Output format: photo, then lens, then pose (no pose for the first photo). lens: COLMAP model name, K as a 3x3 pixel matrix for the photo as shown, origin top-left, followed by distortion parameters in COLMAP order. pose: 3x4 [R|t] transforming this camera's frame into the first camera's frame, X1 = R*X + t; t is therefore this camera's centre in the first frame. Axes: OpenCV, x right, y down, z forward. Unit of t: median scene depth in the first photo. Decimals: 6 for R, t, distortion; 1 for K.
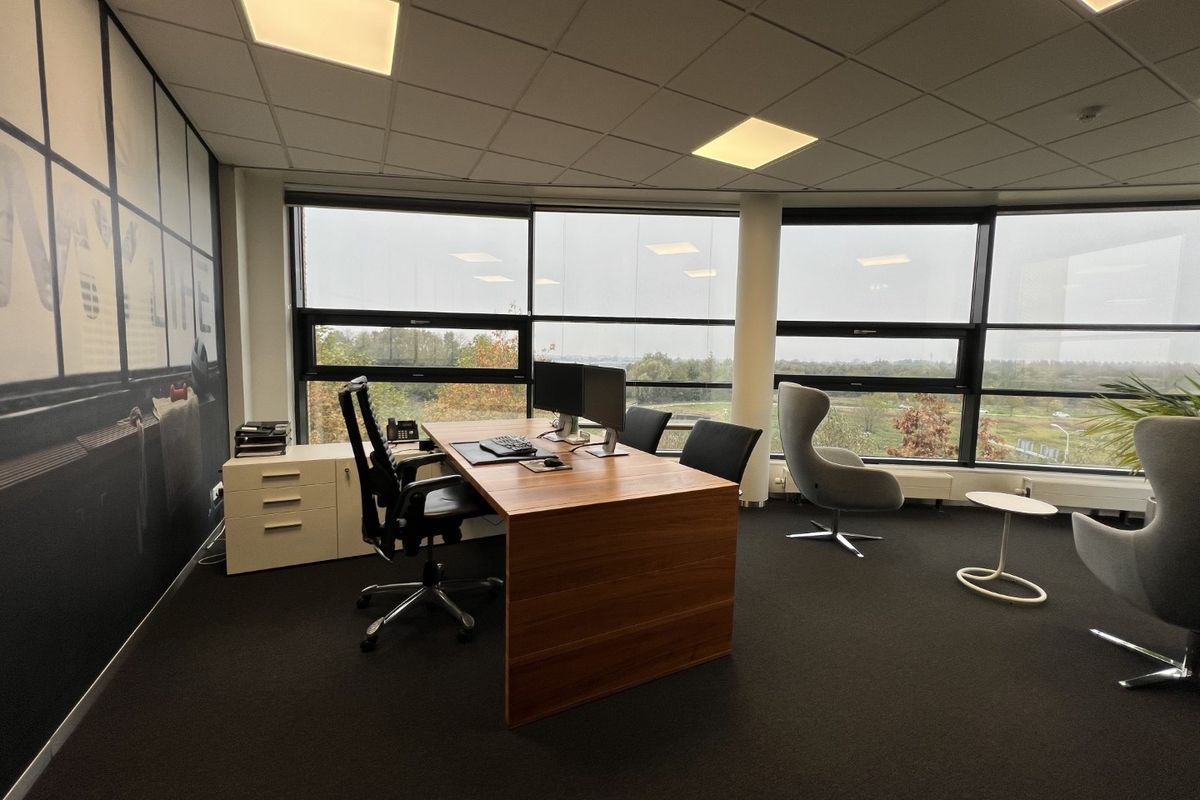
lens RADIAL K [[478.3, 0, 599.0], [0, 478.3, 398.0], [0, 0, 1]] dist [0.000000, -0.000065]
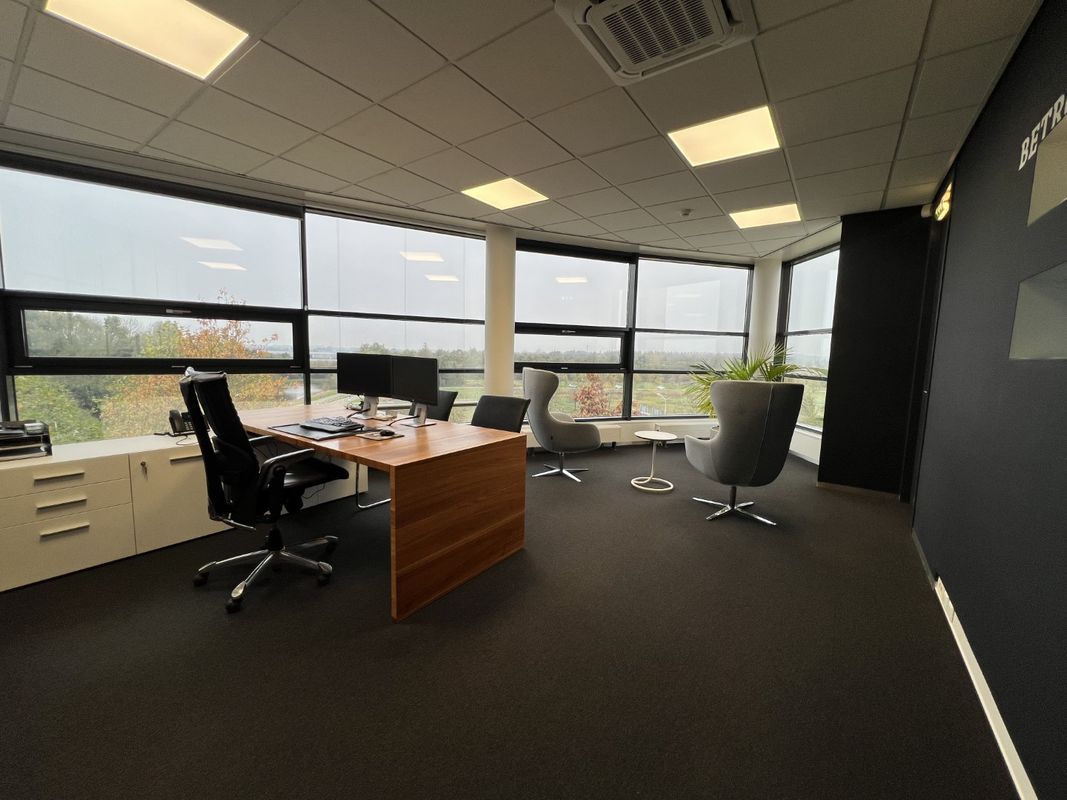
lens RADIAL K [[425.1, 0, 530.2], [0, 425.1, 398.2], [0, 0, 1]] dist [0.001932, 0.000129]
pose [[0.890541, -0.049083, 0.452247, -0.189110], [0.034346, 0.998579, 0.040746, 0.007149], [-0.453604, -0.020753, 0.890962, -0.125983]]
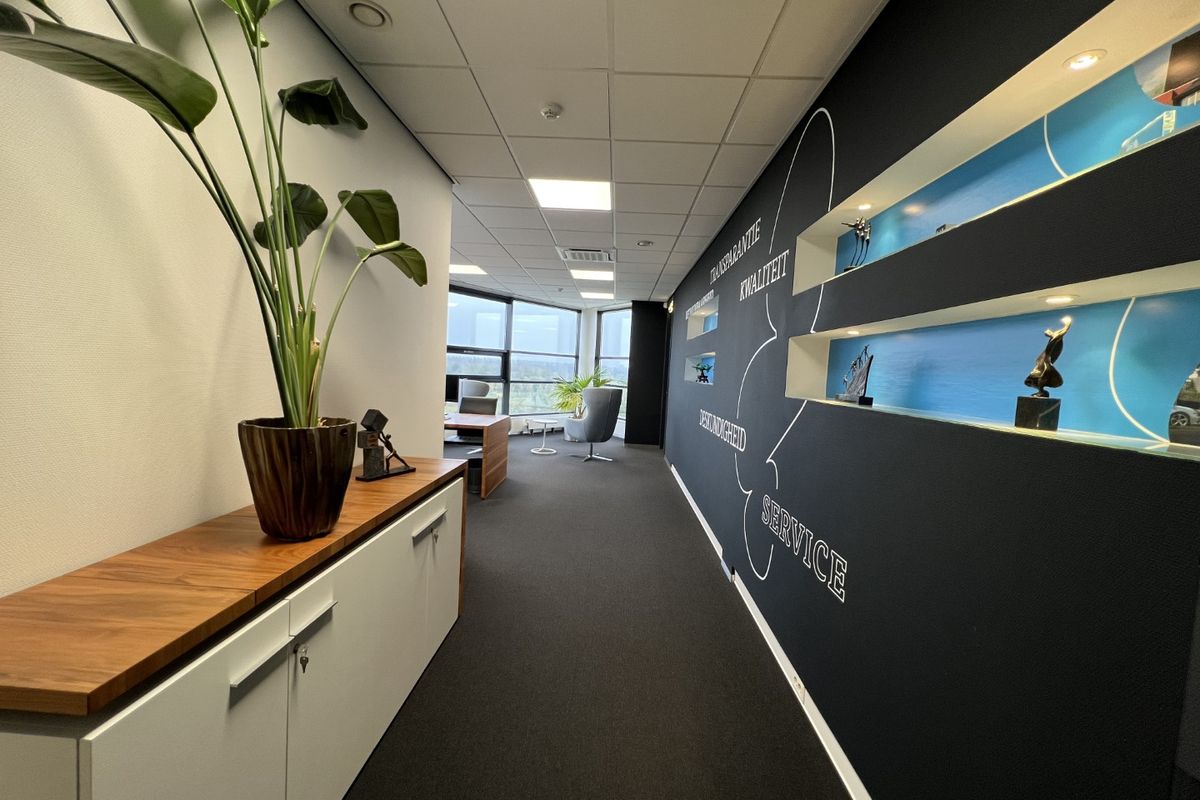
lens RADIAL K [[478.3, 0, 599.7], [0, 478.3, 401.1], [0, 0, 1]] dist [0.000000, -0.000065]
pose [[0.480609, -0.054194, 0.875259, -1.222504], [0.031735, 0.998510, 0.044400, -0.010912], [-0.876361, 0.006437, 0.481612, -0.532455]]
